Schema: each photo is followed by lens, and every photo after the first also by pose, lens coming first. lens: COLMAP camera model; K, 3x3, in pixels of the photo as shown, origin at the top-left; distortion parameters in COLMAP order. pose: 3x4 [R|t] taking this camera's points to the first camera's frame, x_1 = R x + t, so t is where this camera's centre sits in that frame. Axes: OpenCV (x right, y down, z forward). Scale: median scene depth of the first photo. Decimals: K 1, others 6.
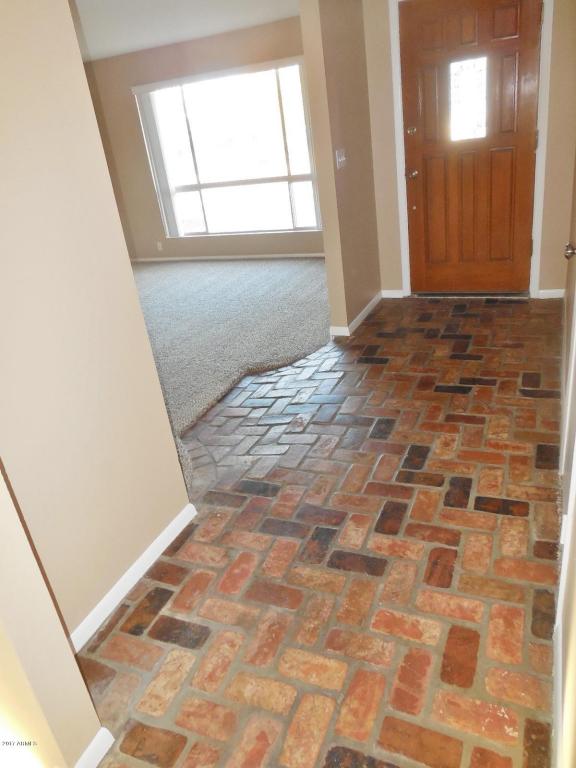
lens RADIAL K [[579.7, 0, 288.0], [0, 579.7, 384.0], [0, 0, 1]] dist [-0.002379, -0.001770]
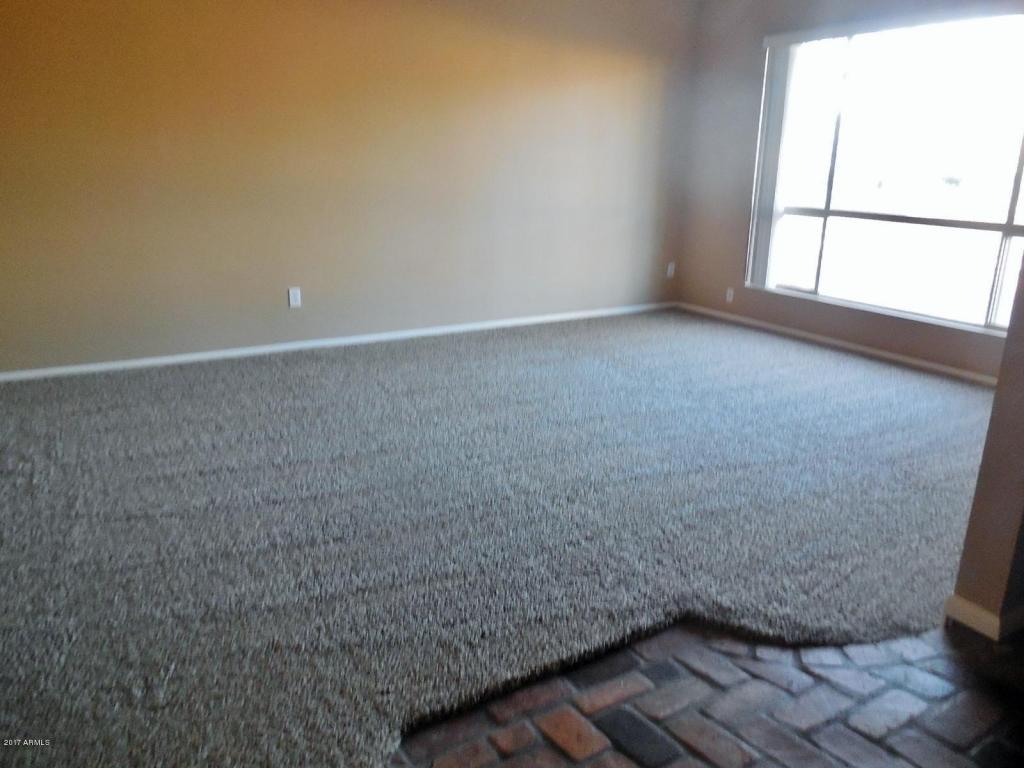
lens RADIAL K [[815.2, 0, 512.0], [0, 815.2, 384.0], [0, 0, 1]] dist [-0.007060, 0.001307]
pose [[0.820947, 0.287234, -0.493501, 0.064289], [-0.345190, 0.938109, -0.028219, -0.116356], [0.454852, 0.193518, 0.869287, 0.422344]]
